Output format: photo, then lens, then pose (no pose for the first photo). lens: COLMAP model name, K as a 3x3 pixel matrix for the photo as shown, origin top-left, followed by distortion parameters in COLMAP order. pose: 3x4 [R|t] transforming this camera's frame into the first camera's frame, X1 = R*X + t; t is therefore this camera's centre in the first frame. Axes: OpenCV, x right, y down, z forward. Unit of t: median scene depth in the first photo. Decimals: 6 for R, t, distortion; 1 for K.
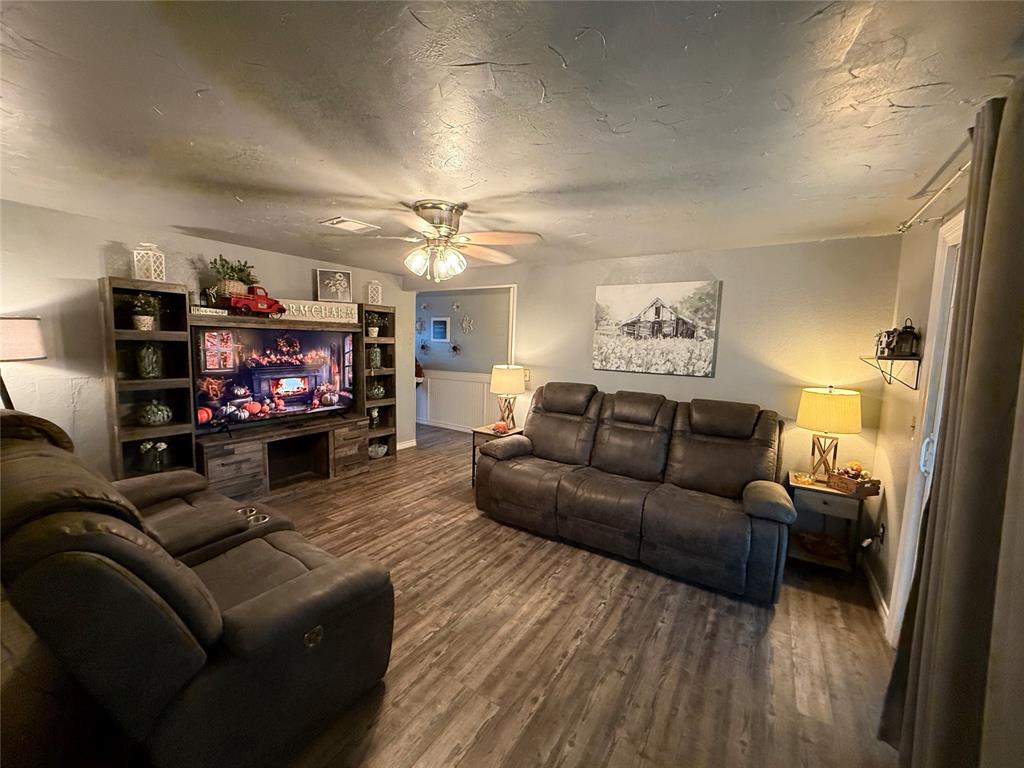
lens RADIAL K [[406.0, 0, 512.0], [0, 406.0, 384.0], [0, 0, 1]] dist [-0.000440, -0.000186]
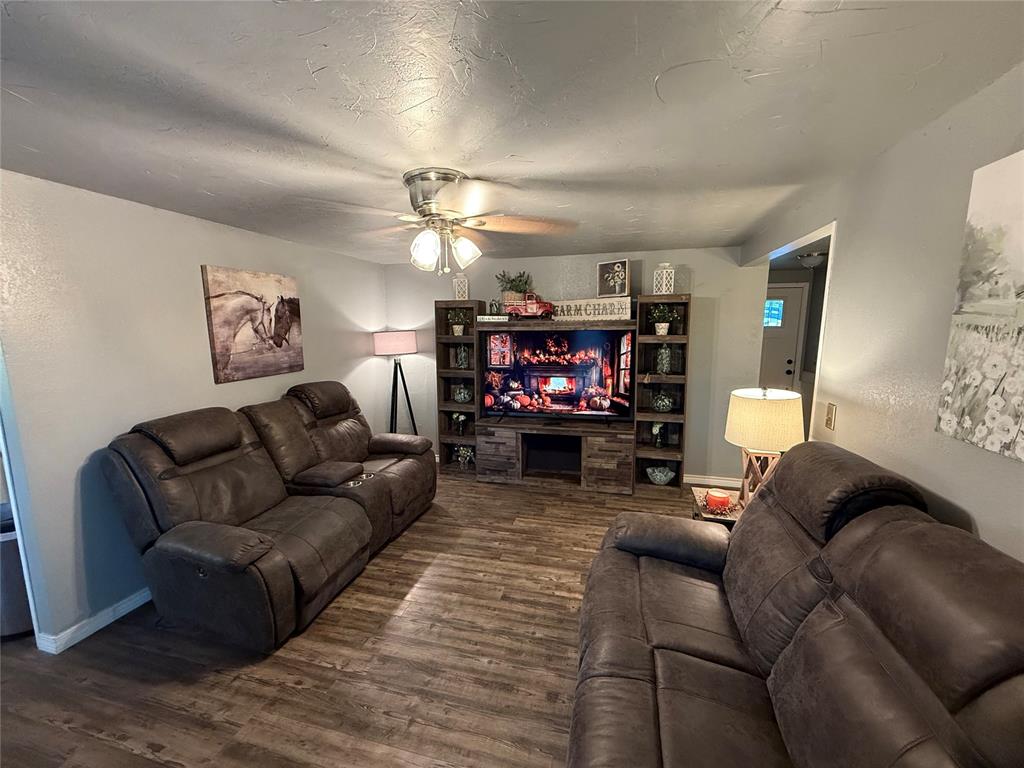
lens RADIAL K [[406.0, 0, 512.0], [0, 406.0, 384.0], [0, 0, 1]] dist [-0.000440, -0.000186]
pose [[0.314361, 0.106210, -0.943343, 0.403528], [-0.082152, 0.993037, 0.084428, -0.076976], [0.945742, 0.050956, 0.320897, 0.573472]]
